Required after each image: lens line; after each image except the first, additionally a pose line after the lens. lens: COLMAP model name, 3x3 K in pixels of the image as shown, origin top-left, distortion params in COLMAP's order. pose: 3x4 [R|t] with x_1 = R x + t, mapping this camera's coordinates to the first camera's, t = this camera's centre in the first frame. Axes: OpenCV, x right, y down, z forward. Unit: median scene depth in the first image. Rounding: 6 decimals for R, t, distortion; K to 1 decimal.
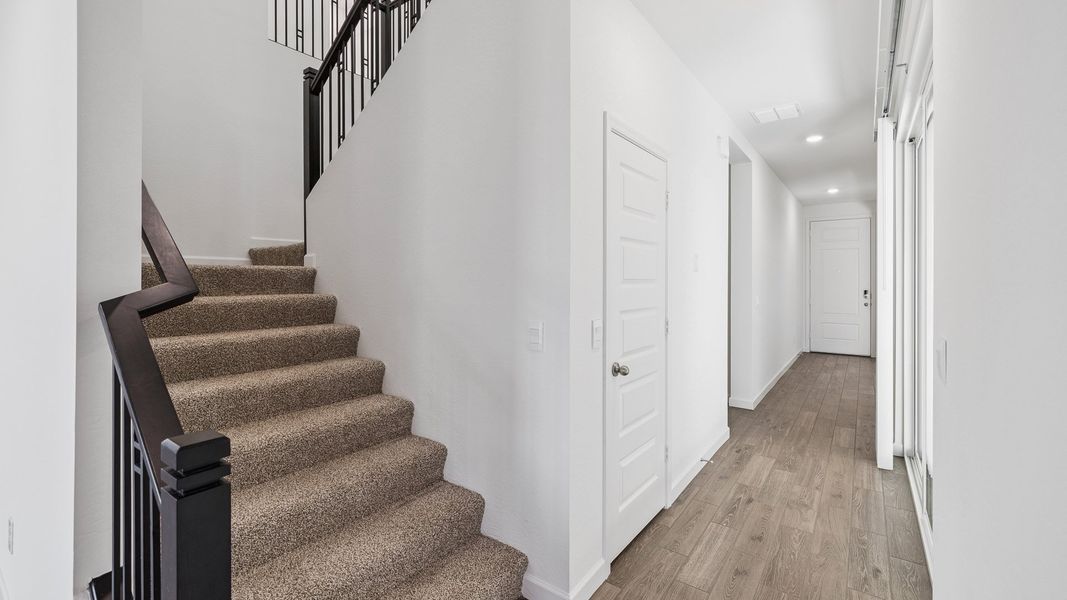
lens RADIAL K [[449.7, 0, 532.2], [0, 449.7, 285.6], [0, 0, 1]] dist [0.001212, 0.000004]
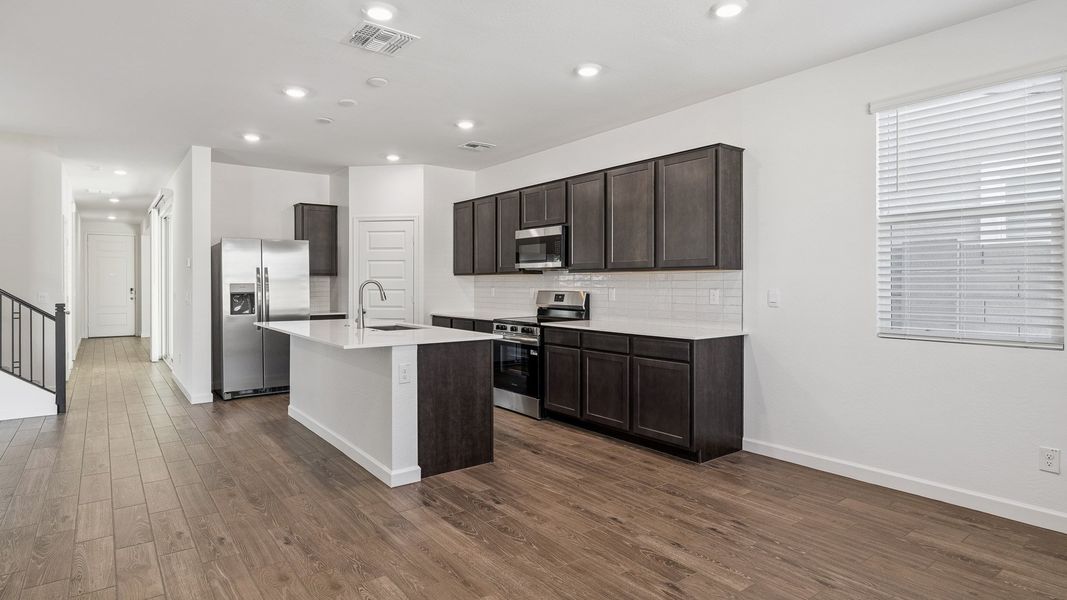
lens RADIAL K [[570.3, 0, 531.7], [0, 570.3, 289.7], [0, 0, 1]] dist [-0.002745, -0.000033]
pose [[0.282203, -0.004762, 0.959343, -1.243131], [0.005597, 0.999979, 0.003318, 0.034321], [-0.959338, 0.004433, 0.282224, -1.415166]]
